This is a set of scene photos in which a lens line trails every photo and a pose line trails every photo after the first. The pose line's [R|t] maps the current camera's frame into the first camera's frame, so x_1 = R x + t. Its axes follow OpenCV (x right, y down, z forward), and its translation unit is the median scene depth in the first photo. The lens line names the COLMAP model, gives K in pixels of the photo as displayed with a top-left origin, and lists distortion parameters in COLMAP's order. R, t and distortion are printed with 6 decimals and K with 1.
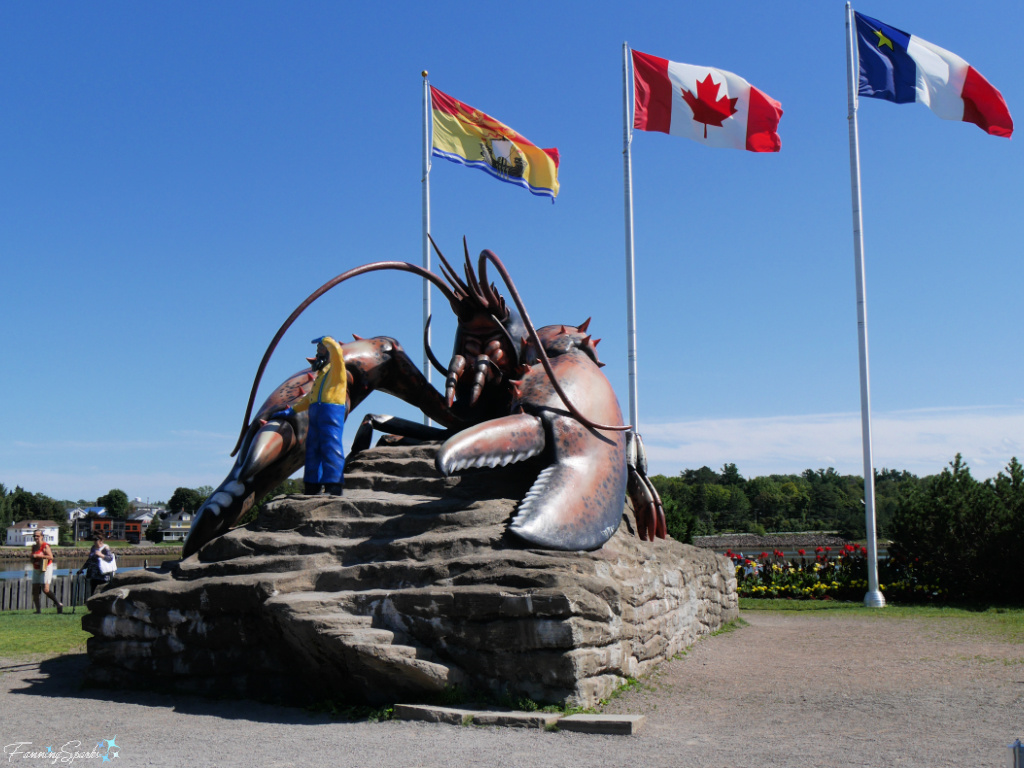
lens RADIAL K [[2470.3, 0, 513.2], [0, 2470.3, 384.7], [0, 0, 1]] dist [-0.045398, 0.000000]
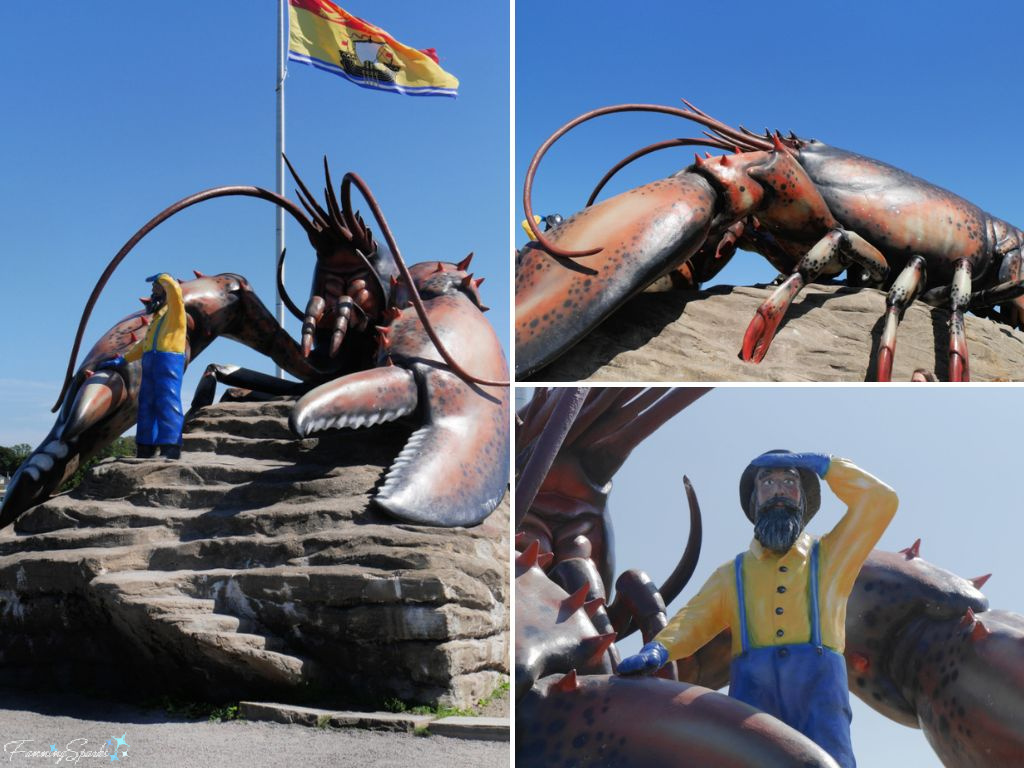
lens RADIAL K [[2470.3, 0, 513.4], [0, 2470.3, 384.7], [0, 0, 1]] dist [-0.045398, 0.000000]
pose [[0.998665, 0.009846, 0.050705, 0.002570], [-0.010727, 0.999796, 0.017137, 0.003126], [-0.050525, -0.017658, 0.998567, 0.140859]]
